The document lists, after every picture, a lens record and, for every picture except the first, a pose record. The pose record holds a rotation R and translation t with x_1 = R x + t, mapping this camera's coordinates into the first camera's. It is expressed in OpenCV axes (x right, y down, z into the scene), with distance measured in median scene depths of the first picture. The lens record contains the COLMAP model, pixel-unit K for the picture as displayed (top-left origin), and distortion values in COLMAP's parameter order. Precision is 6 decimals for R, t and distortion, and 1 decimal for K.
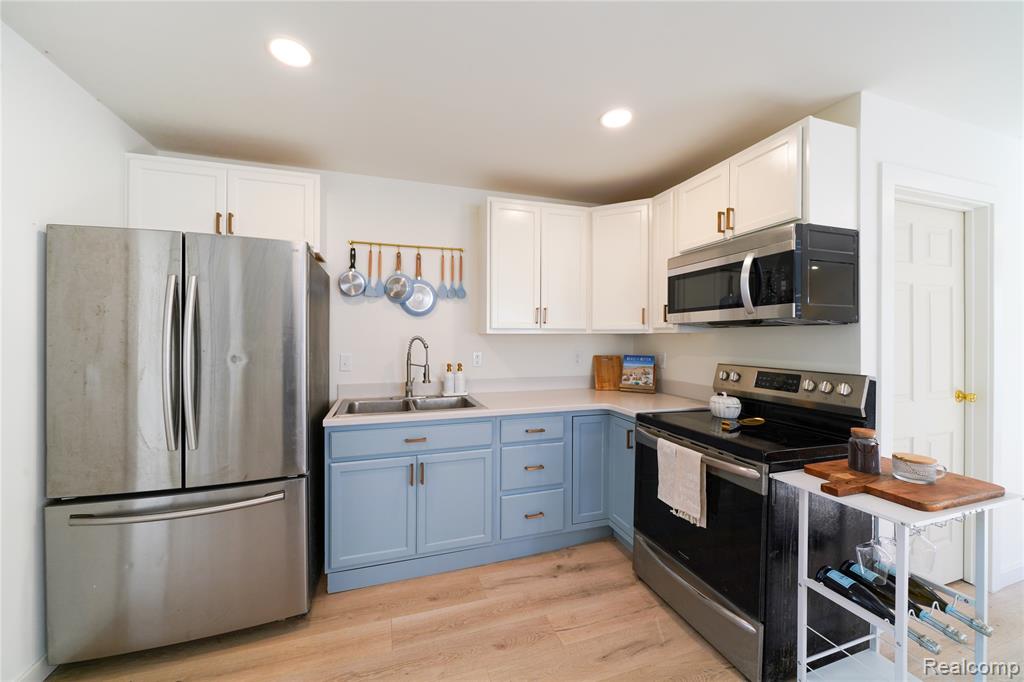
lens RADIAL K [[355.6, 0, 496.7], [0, 355.6, 325.8], [0, 0, 1]] dist [0.000055, -0.000159]
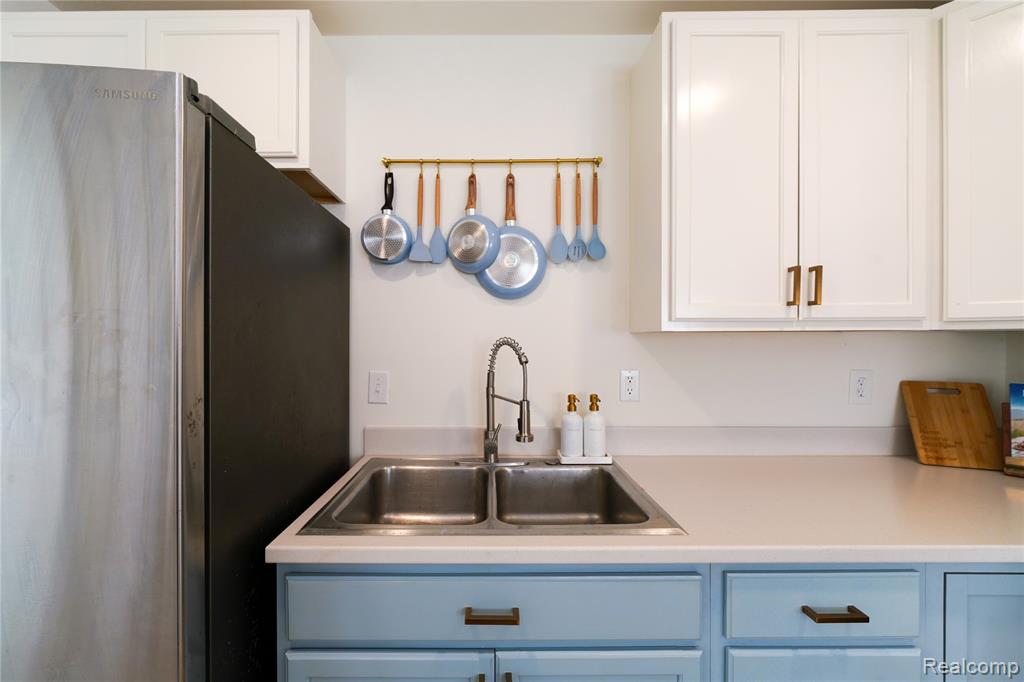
lens RADIAL K [[430.8, 0, 488.5], [0, 430.8, 353.8], [0, 0, 1]] dist [-0.000644, -0.001372]
pose [[0.954959, 0.008101, -0.296628, -0.092447], [0.011007, 0.997972, 0.062689, 0.017743], [0.296535, -0.063130, 0.952933, 0.550203]]
